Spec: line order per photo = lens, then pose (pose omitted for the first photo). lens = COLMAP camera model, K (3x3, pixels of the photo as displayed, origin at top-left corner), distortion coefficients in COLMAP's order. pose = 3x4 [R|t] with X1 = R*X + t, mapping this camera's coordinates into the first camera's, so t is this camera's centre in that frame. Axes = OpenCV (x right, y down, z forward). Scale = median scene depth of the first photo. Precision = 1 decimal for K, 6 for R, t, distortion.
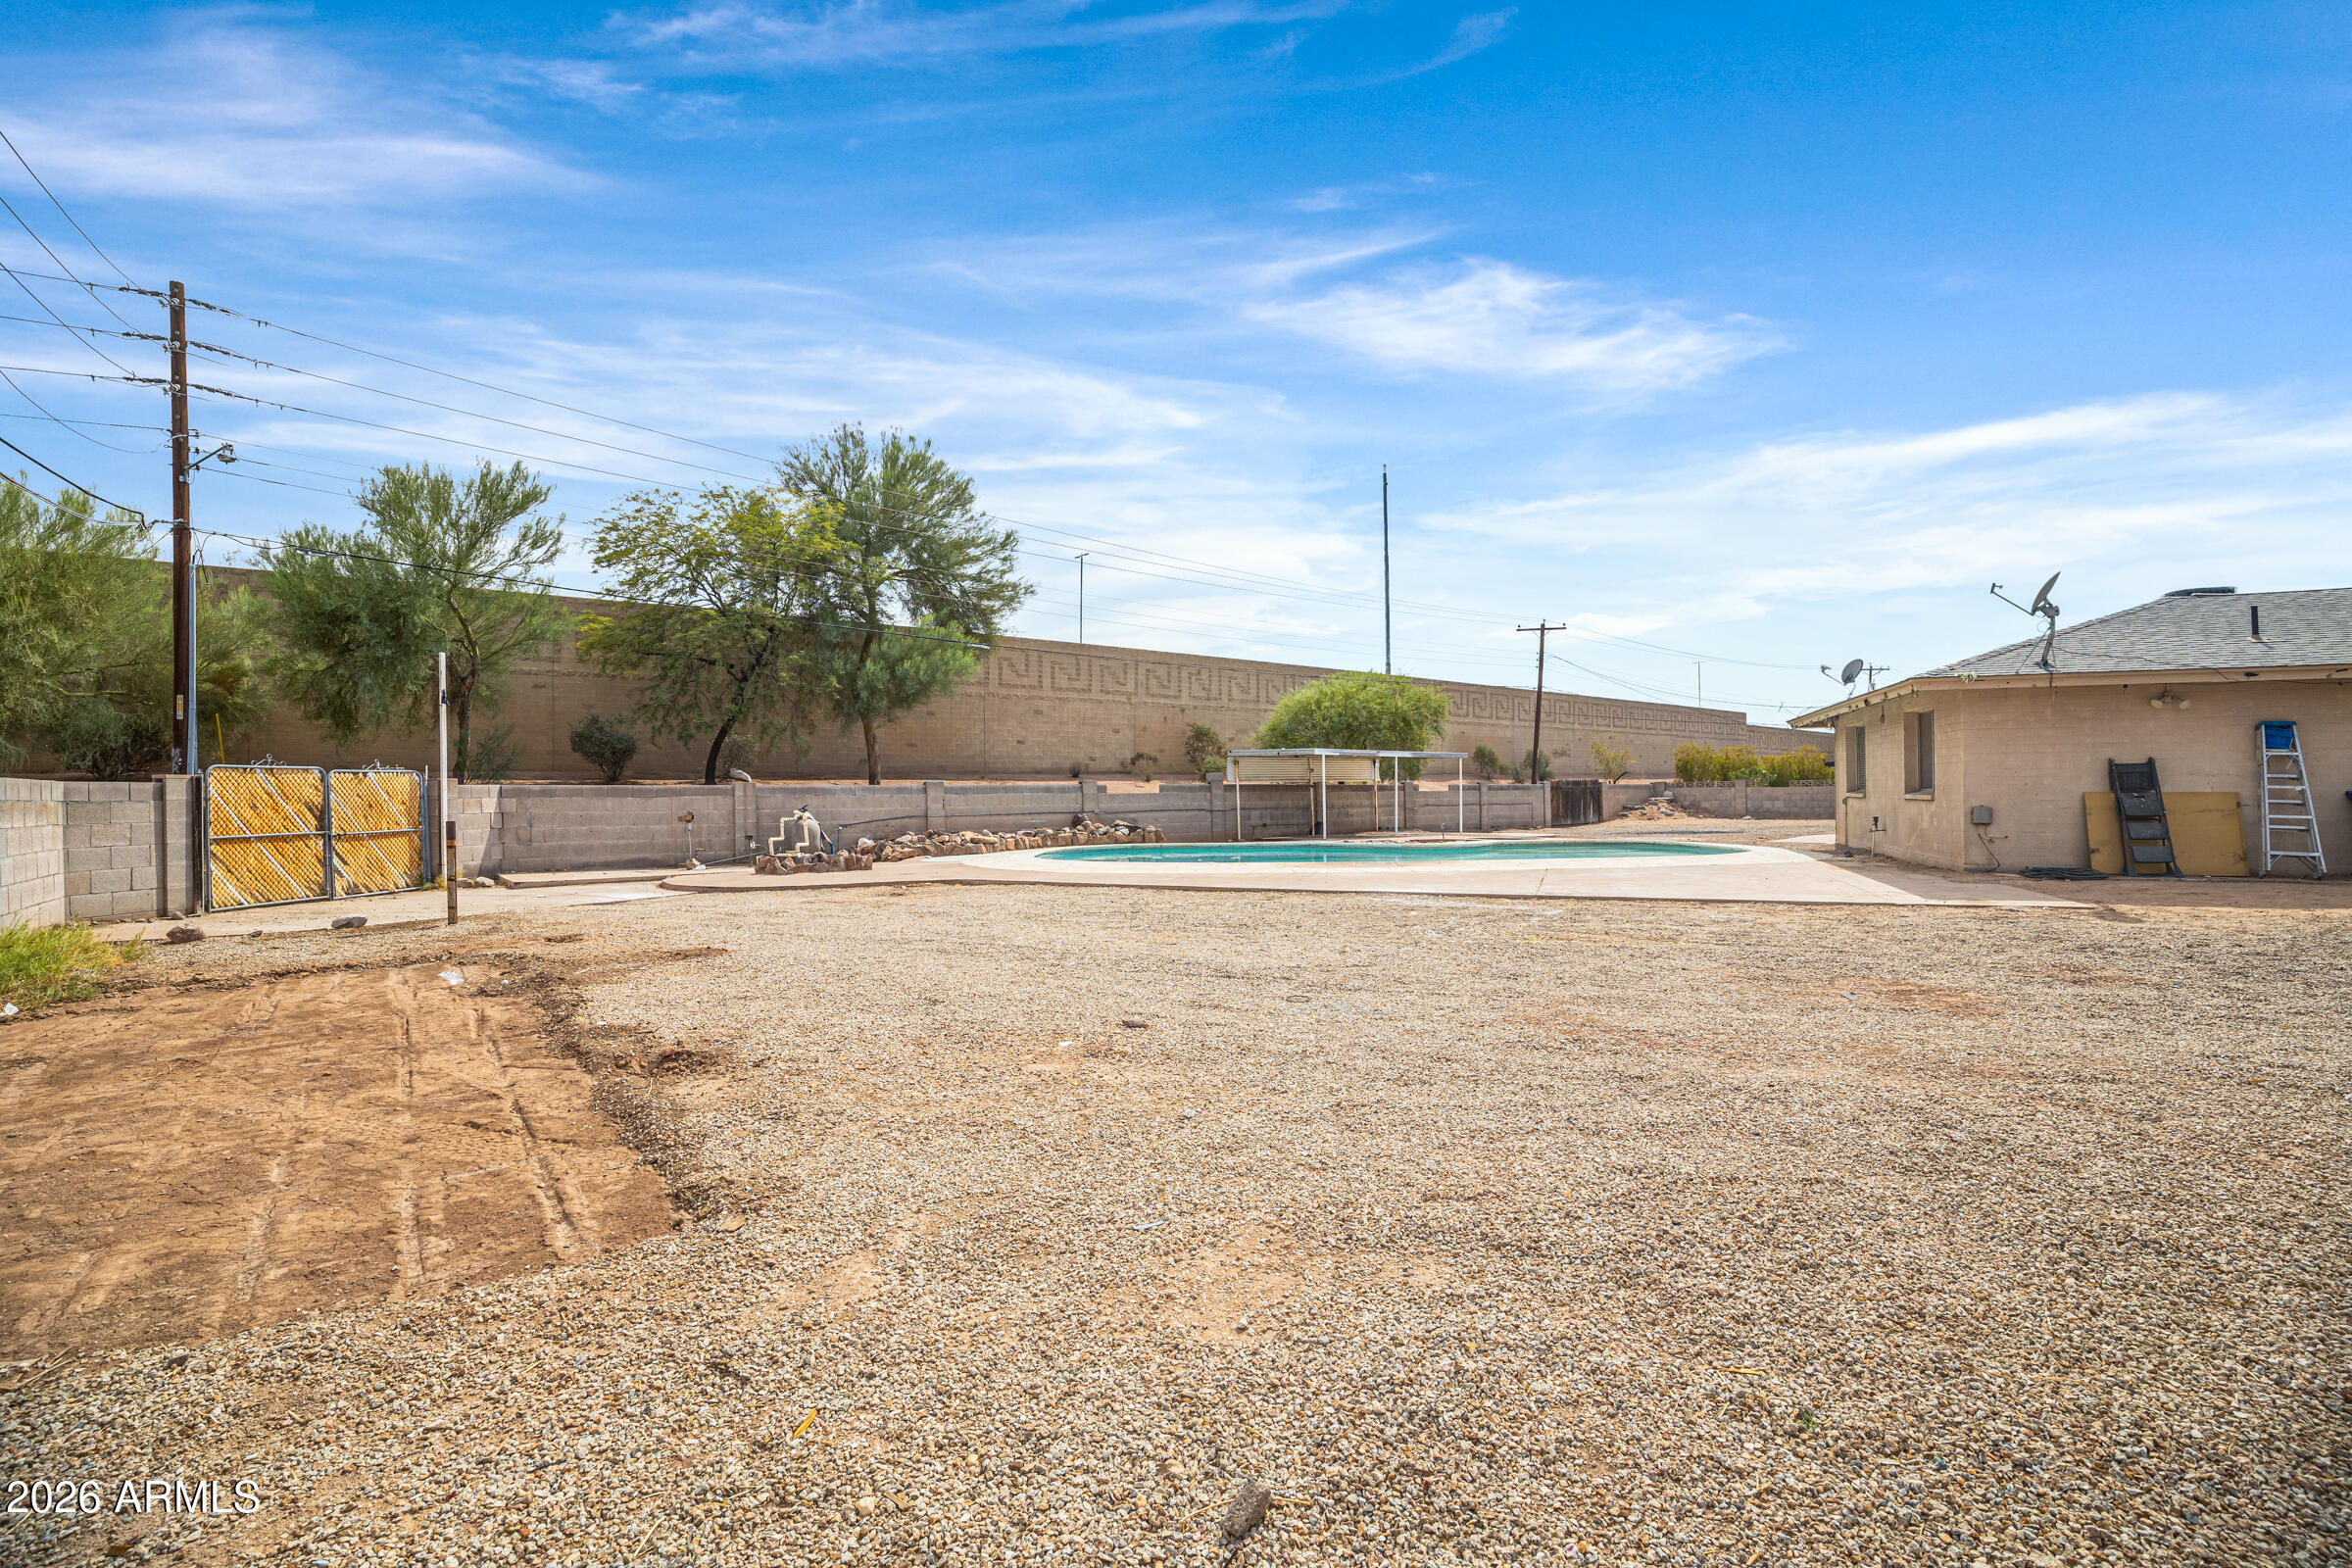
lens RADIAL K [[1030.2, 0, 1192.6], [0, 1030.2, 800.9], [0, 0, 1]] dist [-0.083281, 0.019507]
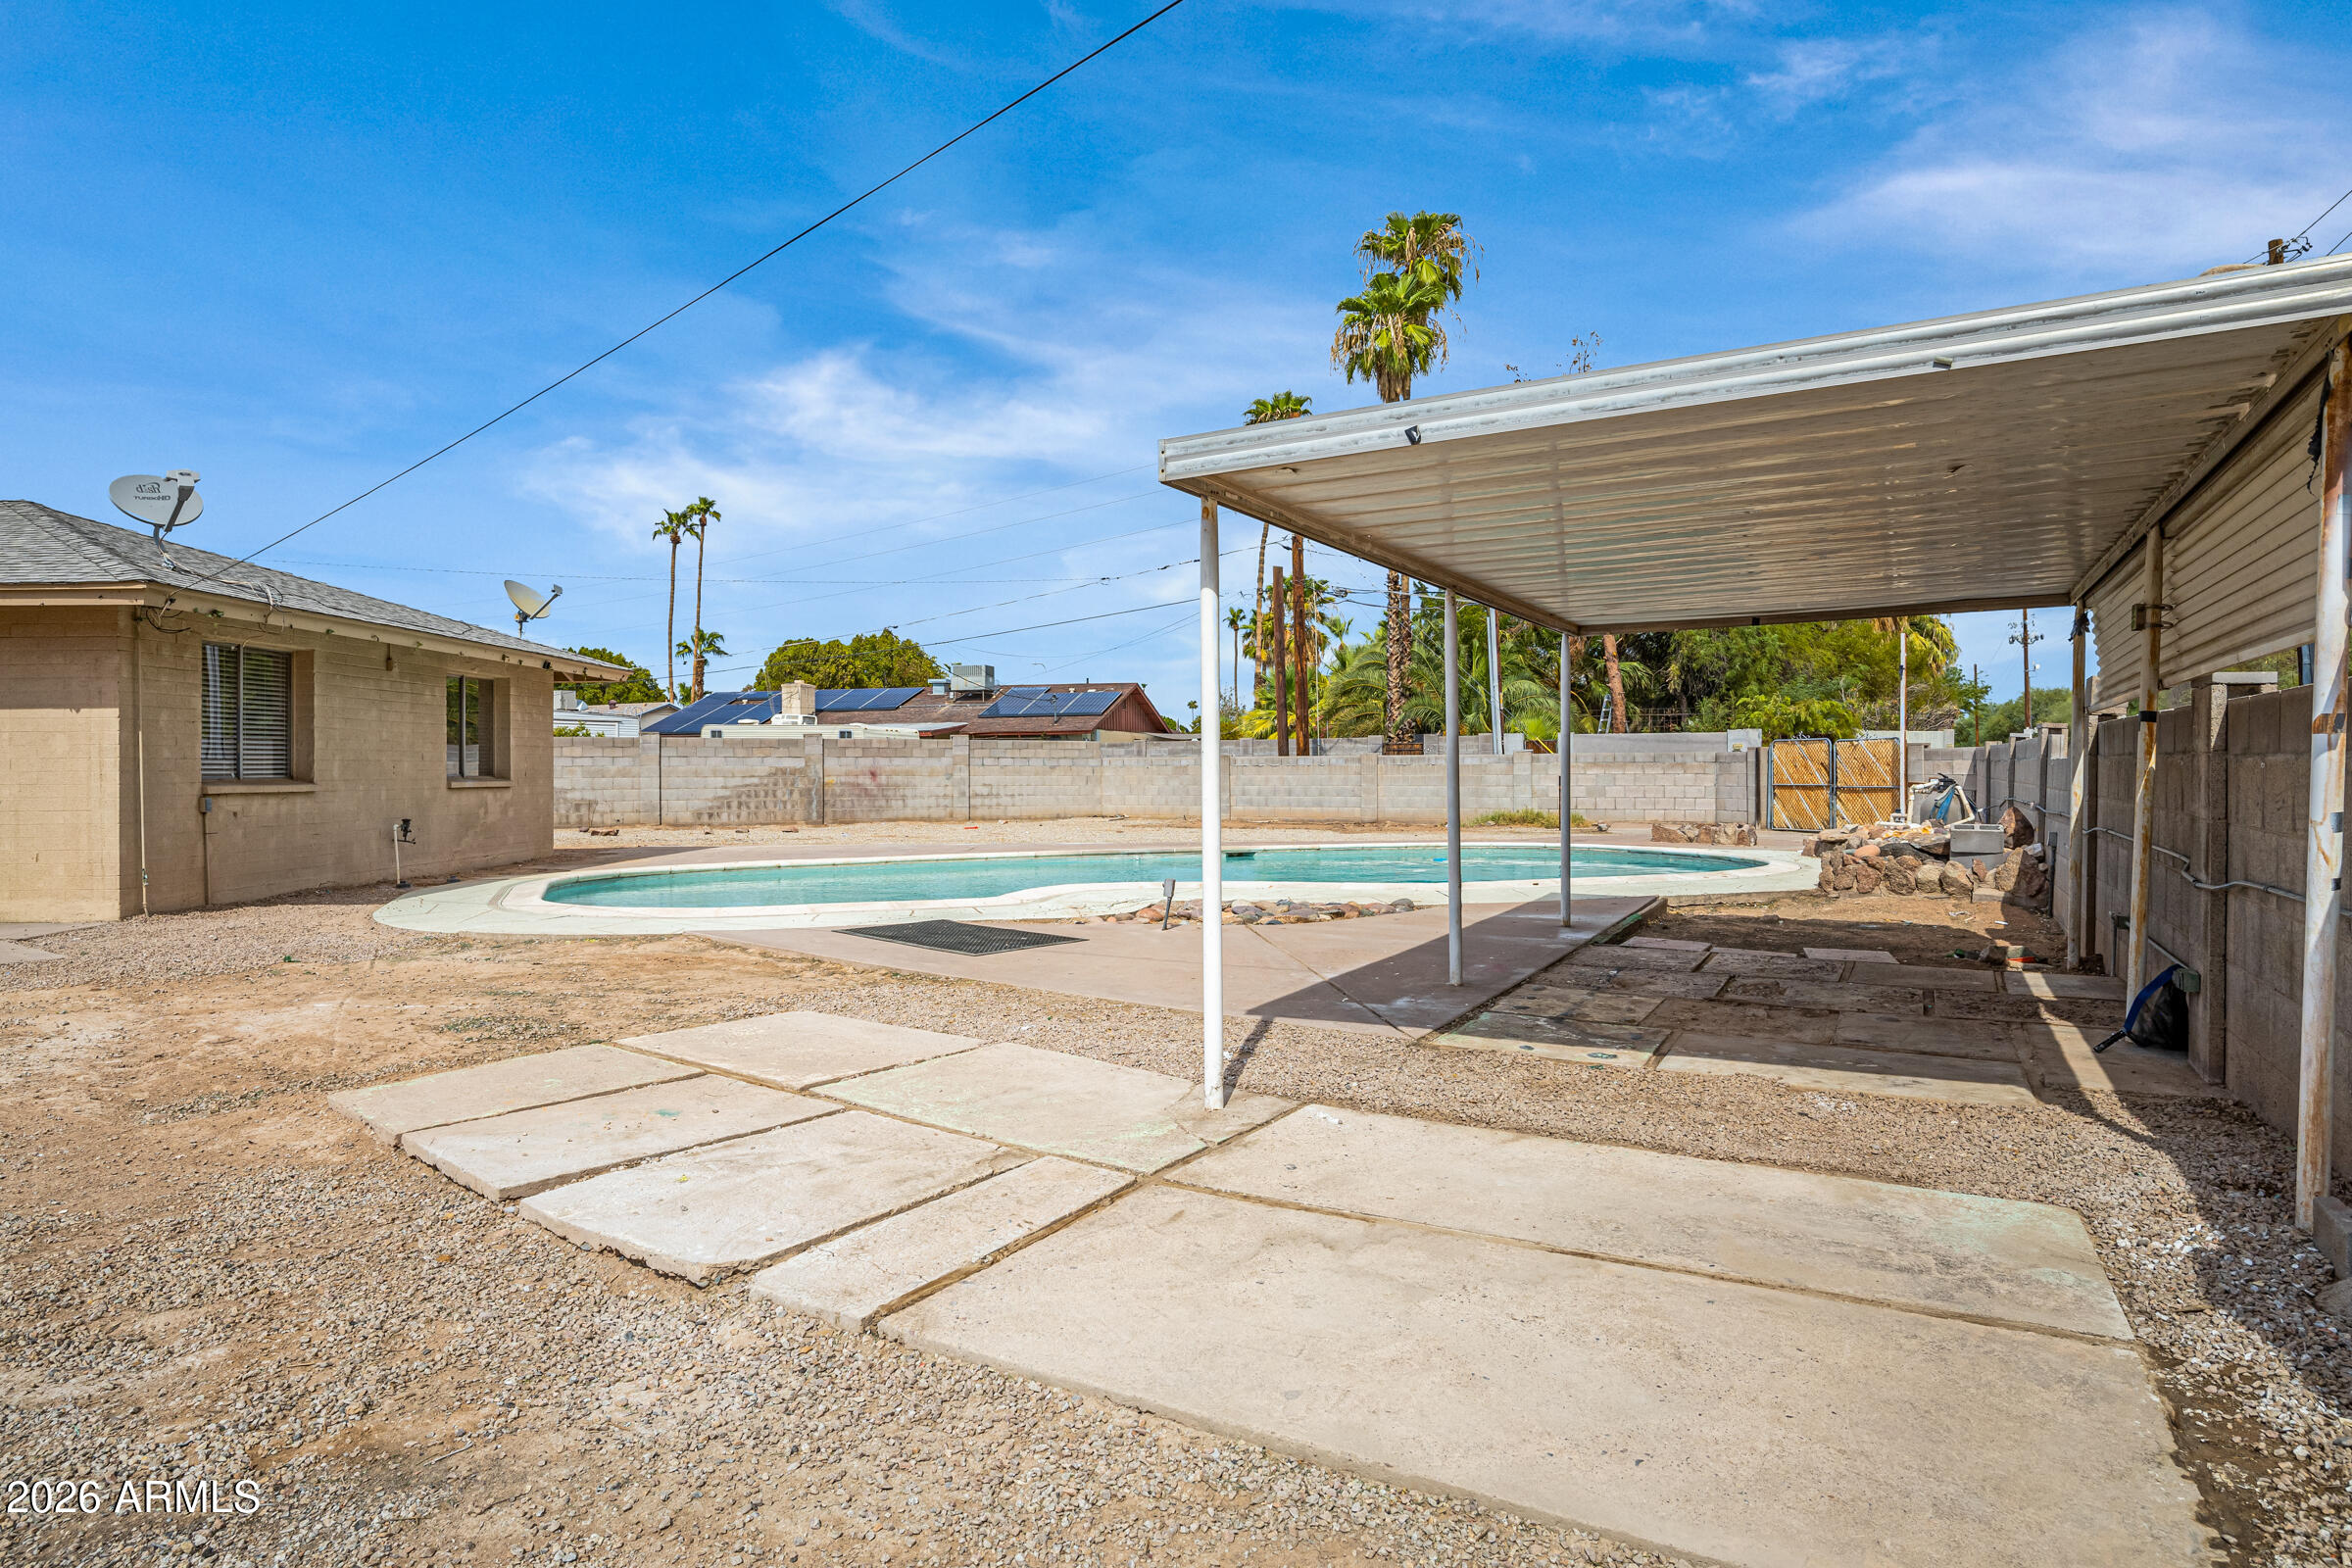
lens RADIAL K [[1384.7, 0, 1166.2], [0, 1384.7, 751.5], [0, 0, 1]] dist [-0.097542, 0.051249]
pose [[-0.923513, 0.010986, -0.383410, 0.496750], [0.011074, 0.999937, 0.001979, -0.020254], [0.383408, -0.002418, -0.923576, 1.653806]]
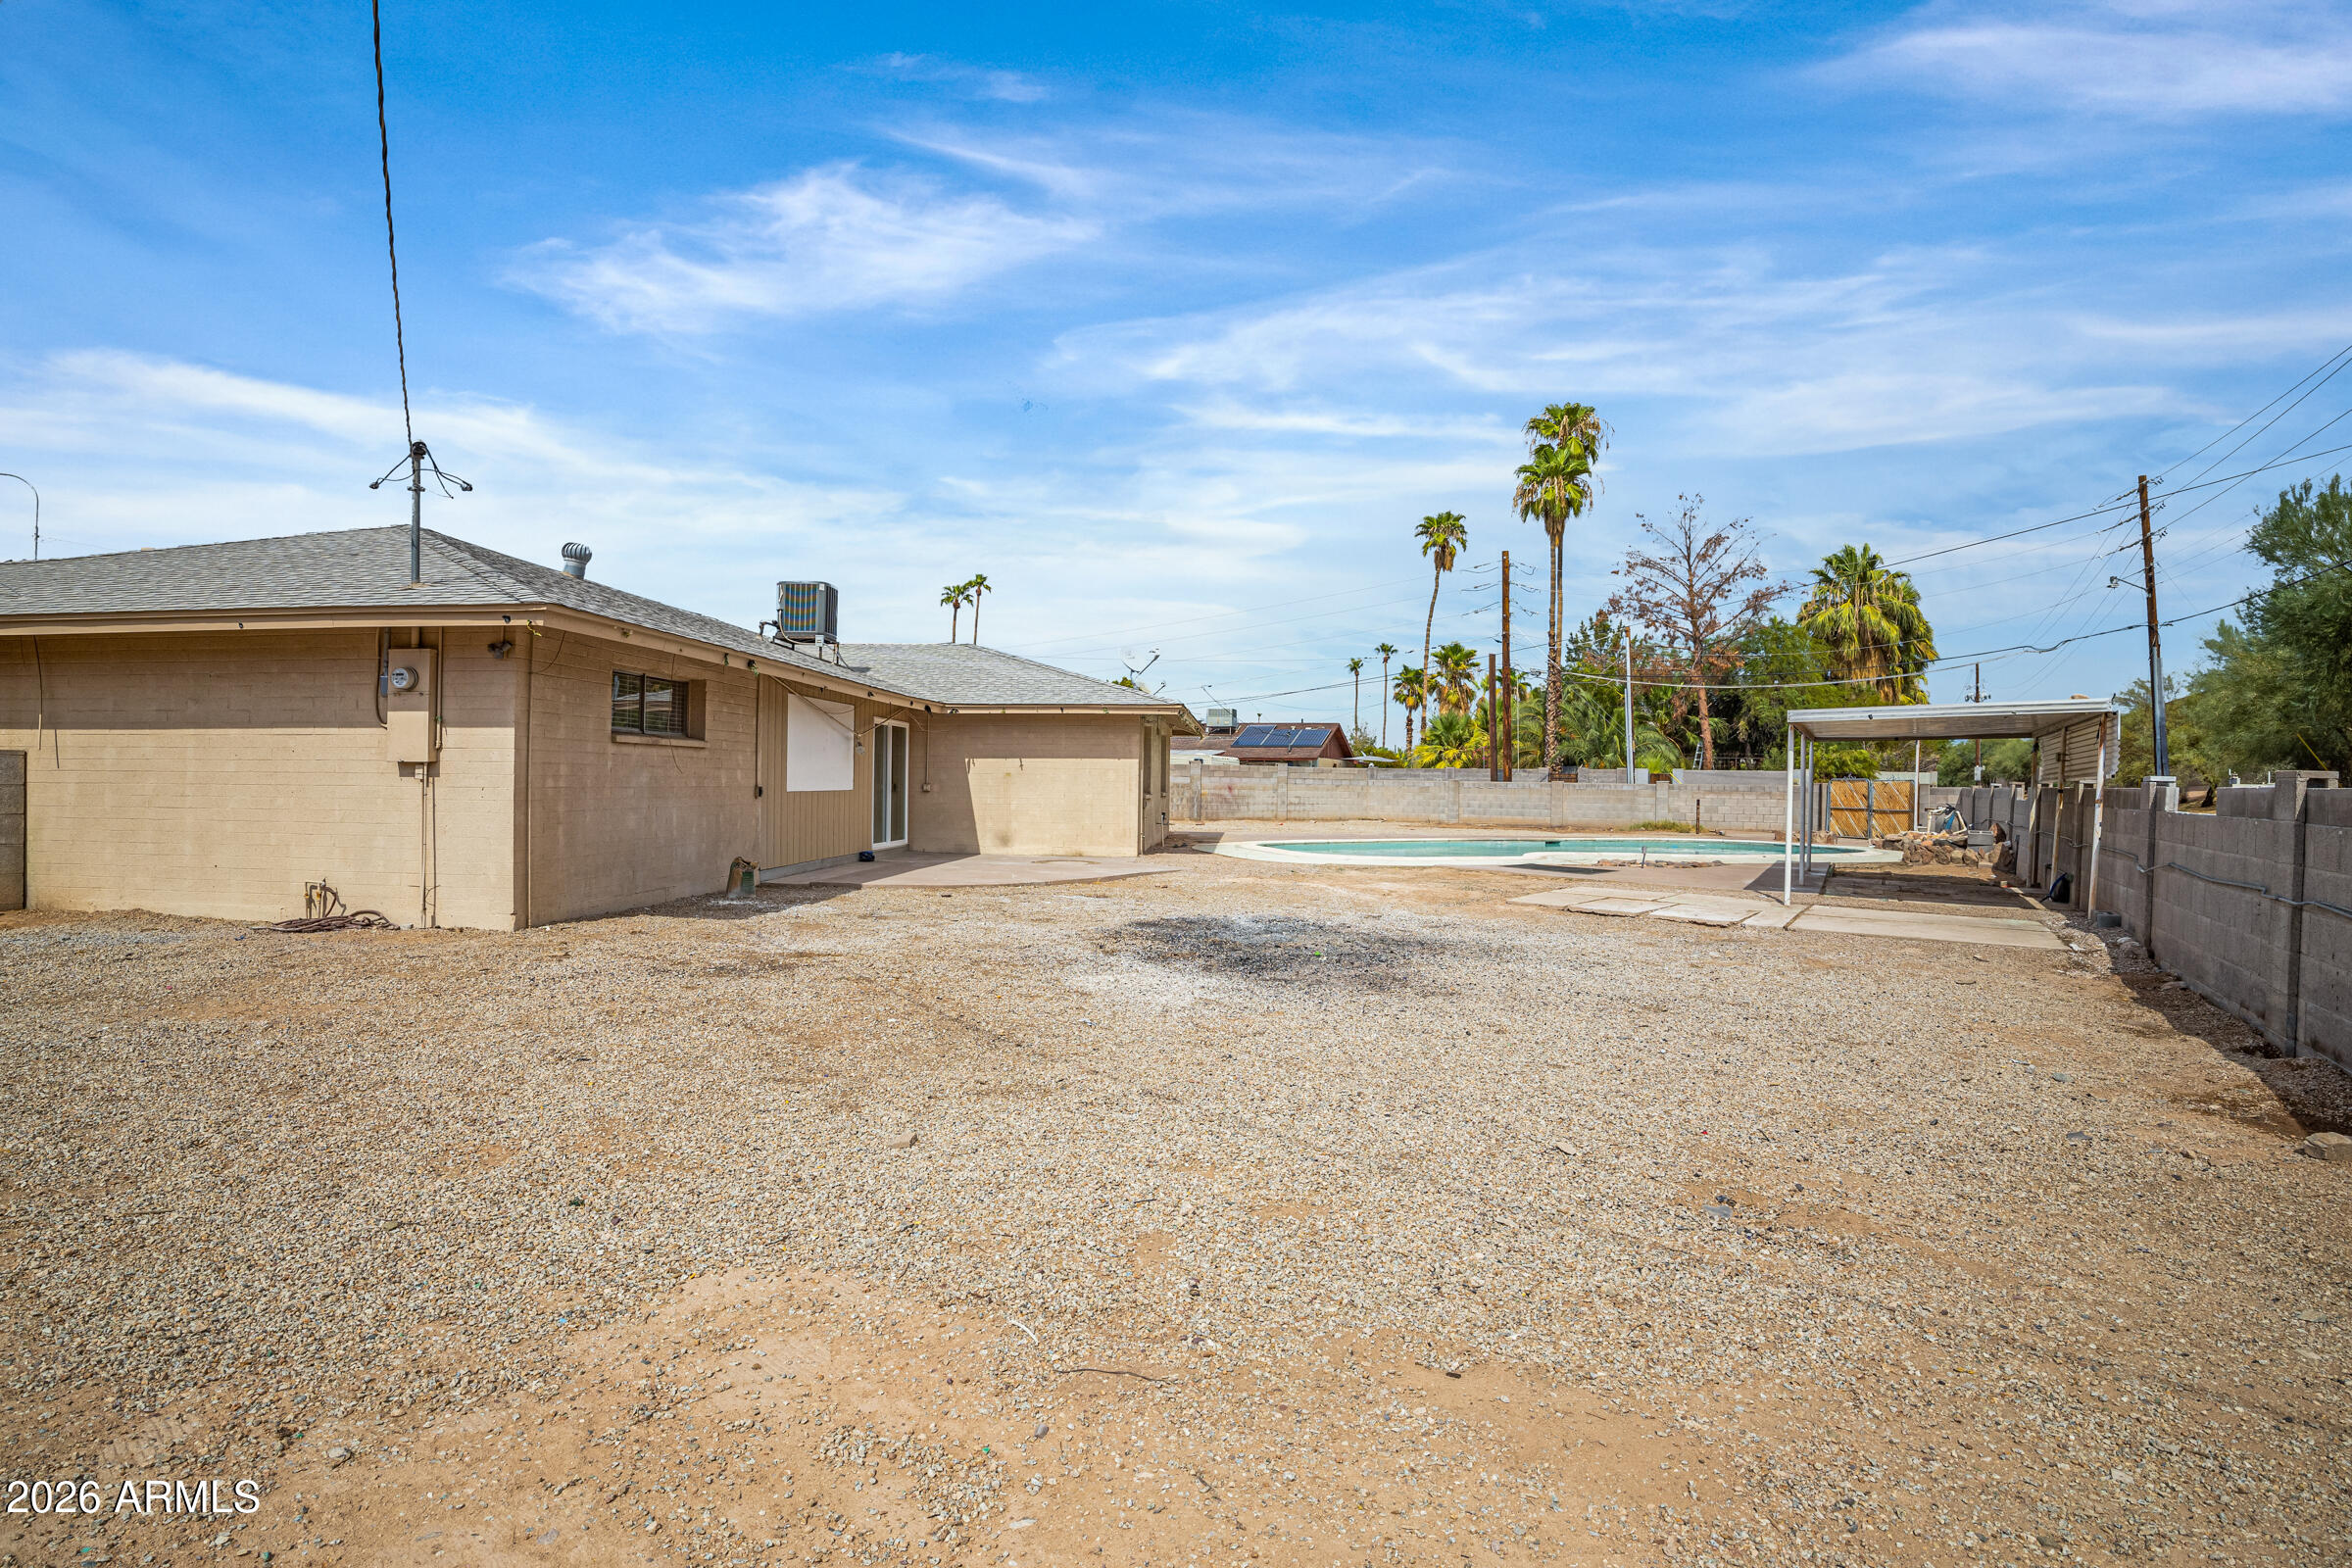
lens RADIAL K [[1133.6, 0, 1196.9], [0, 1133.6, 776.8], [0, 0, 1]] dist [-0.131012, 0.034450]
pose [[-0.943969, -0.003993, -0.330009, 0.923915], [-0.008015, 0.999909, 0.010828, -0.036759], [0.329936, 0.012866, -0.943916, 1.916154]]
